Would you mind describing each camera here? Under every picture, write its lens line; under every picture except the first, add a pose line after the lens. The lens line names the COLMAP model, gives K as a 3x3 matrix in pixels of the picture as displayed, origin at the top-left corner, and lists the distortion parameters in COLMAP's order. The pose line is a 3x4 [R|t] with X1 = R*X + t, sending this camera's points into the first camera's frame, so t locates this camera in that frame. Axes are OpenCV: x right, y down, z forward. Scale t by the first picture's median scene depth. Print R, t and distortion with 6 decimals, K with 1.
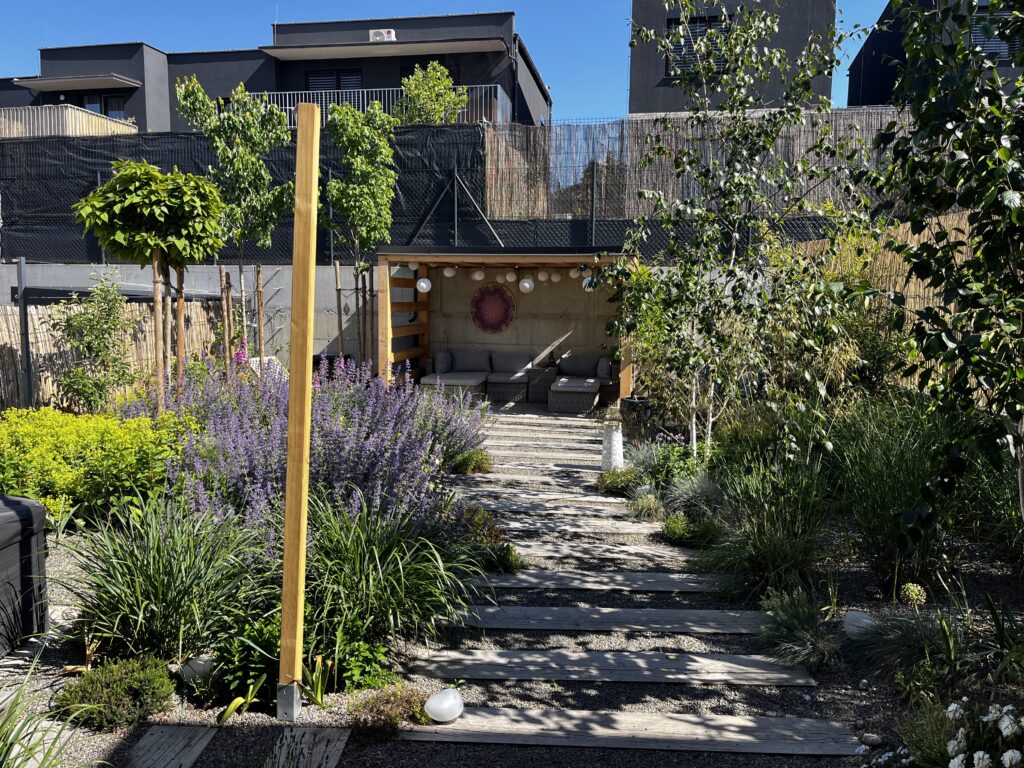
lens RADIAL K [[777.2, 0, 511.1], [0, 777.2, 380.2], [0, 0, 1]] dist [0.083626, -0.122523]
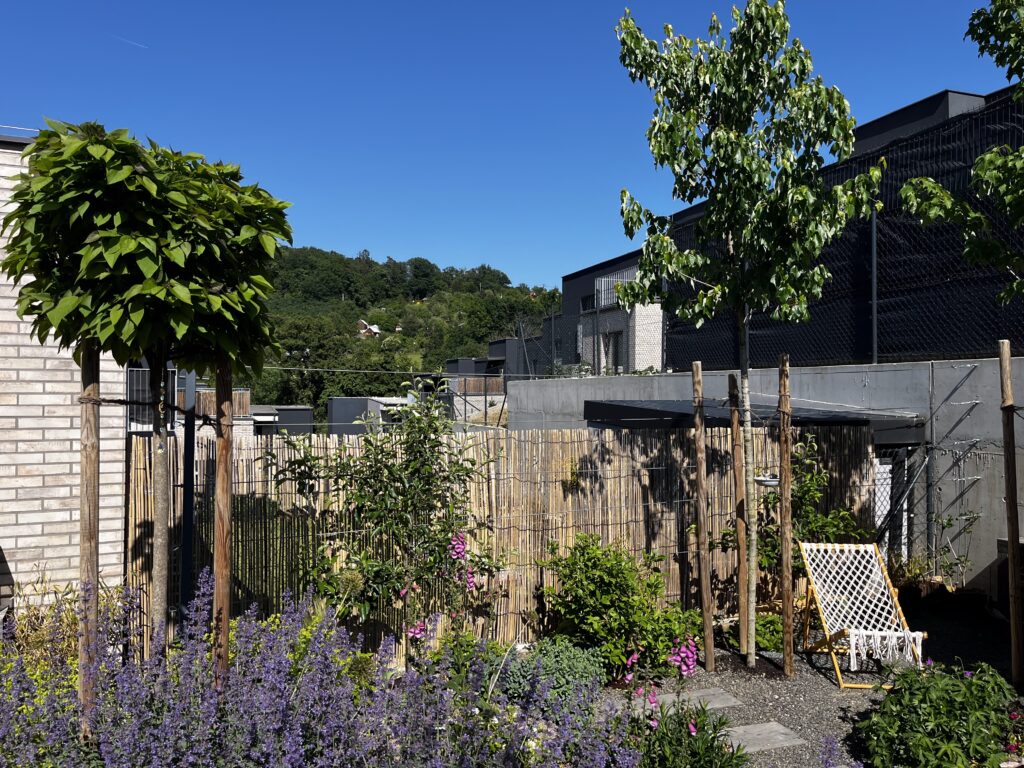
lens RADIAL K [[777.2, 0, 511.1], [0, 777.2, 380.2], [0, 0, 1]] dist [0.083626, -0.122523]
pose [[0.483654, -0.019643, -0.875039, 0.019674], [-0.101124, 0.991799, -0.078157, -0.151860], [0.869398, 0.126288, 0.477701, 1.221065]]
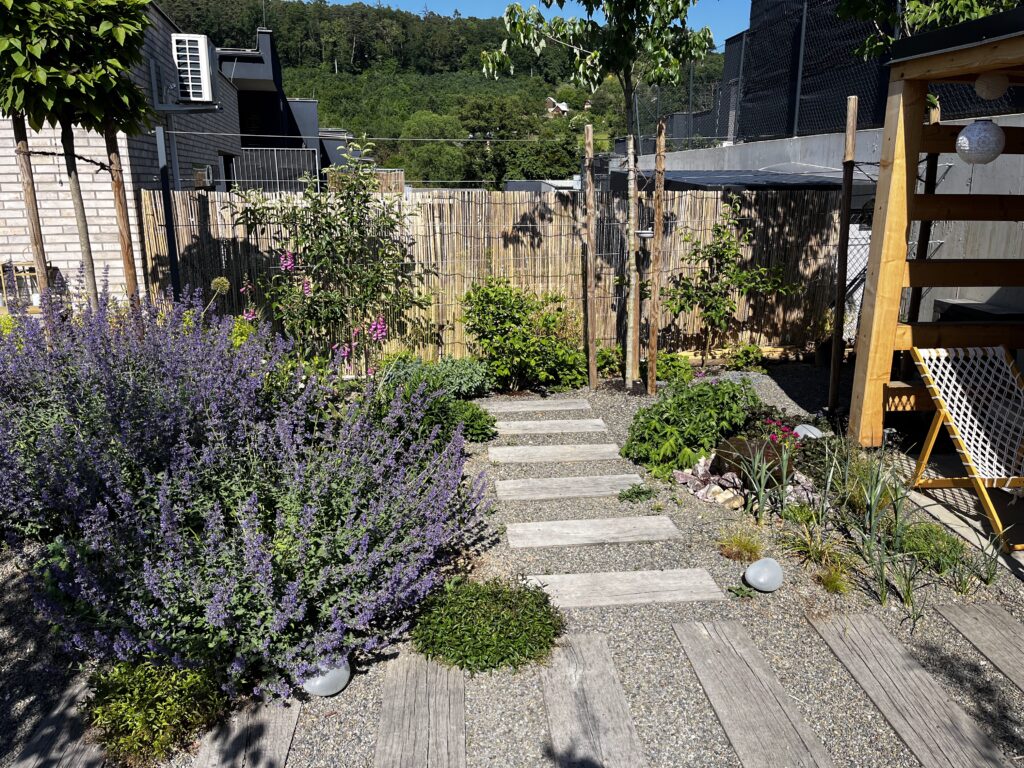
lens RADIAL K [[777.2, 0, 511.1], [0, 777.2, 380.2], [0, 0, 1]] dist [0.083626, -0.122523]
pose [[0.277731, 0.236853, -0.931003, 0.352229], [-0.109306, 0.970627, 0.214326, -0.151654], [0.954420, 0.042239, 0.295462, 1.471089]]
